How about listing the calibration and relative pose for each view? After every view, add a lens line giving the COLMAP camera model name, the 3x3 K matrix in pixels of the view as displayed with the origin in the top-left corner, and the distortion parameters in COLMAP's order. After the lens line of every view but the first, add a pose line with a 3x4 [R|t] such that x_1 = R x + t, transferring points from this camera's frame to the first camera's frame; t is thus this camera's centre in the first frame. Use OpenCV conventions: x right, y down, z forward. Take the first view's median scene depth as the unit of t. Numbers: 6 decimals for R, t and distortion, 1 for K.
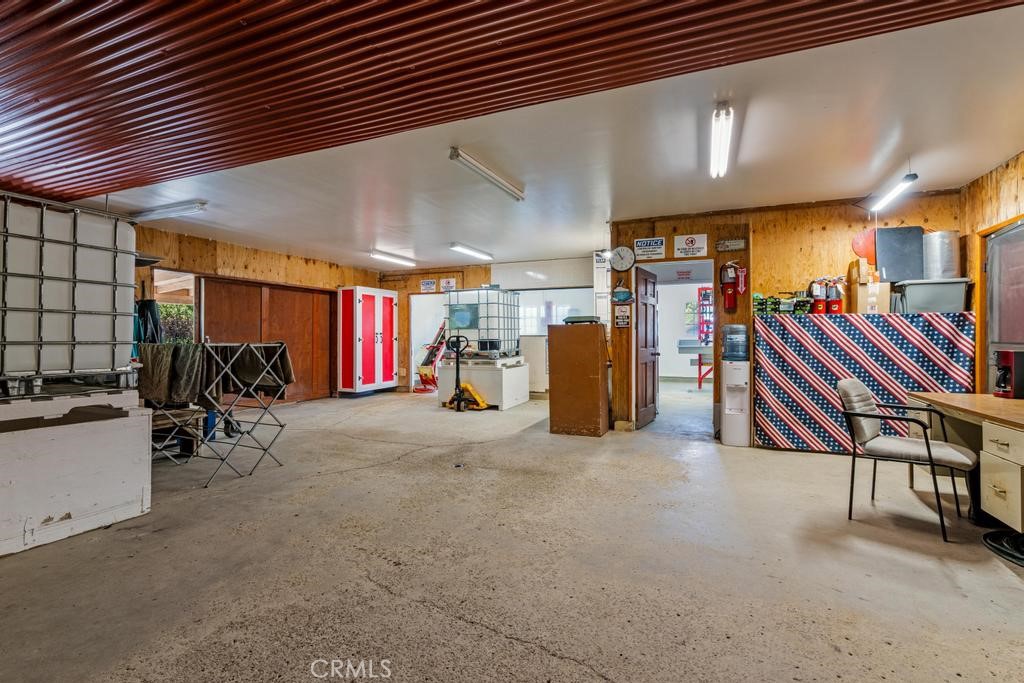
lens RADIAL K [[472.9, 0, 513.1], [0, 472.9, 338.2], [0, 0, 1]] dist [-0.000470, -0.000033]
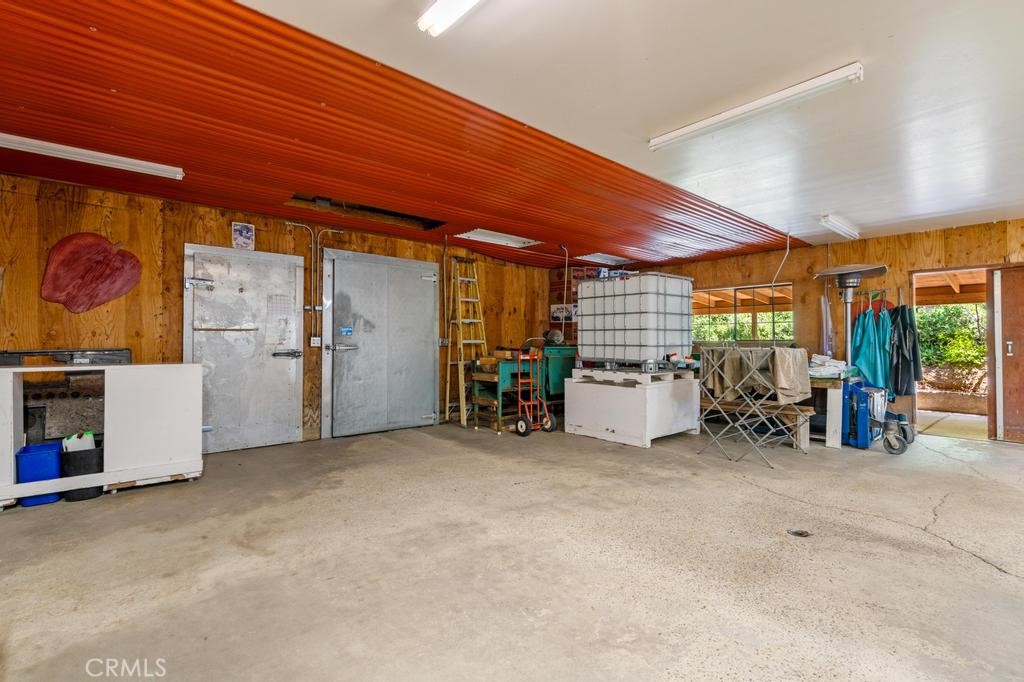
lens RADIAL K [[472.9, 0, 512.7], [0, 472.9, 339.7], [0, 0, 1]] dist [-0.000470, -0.000033]
pose [[-0.427992, -0.008833, -0.903739, 0.732250], [-0.003776, 0.999961, -0.007985, 0.002488], [0.903775, -0.000005, -0.428008, 1.011996]]
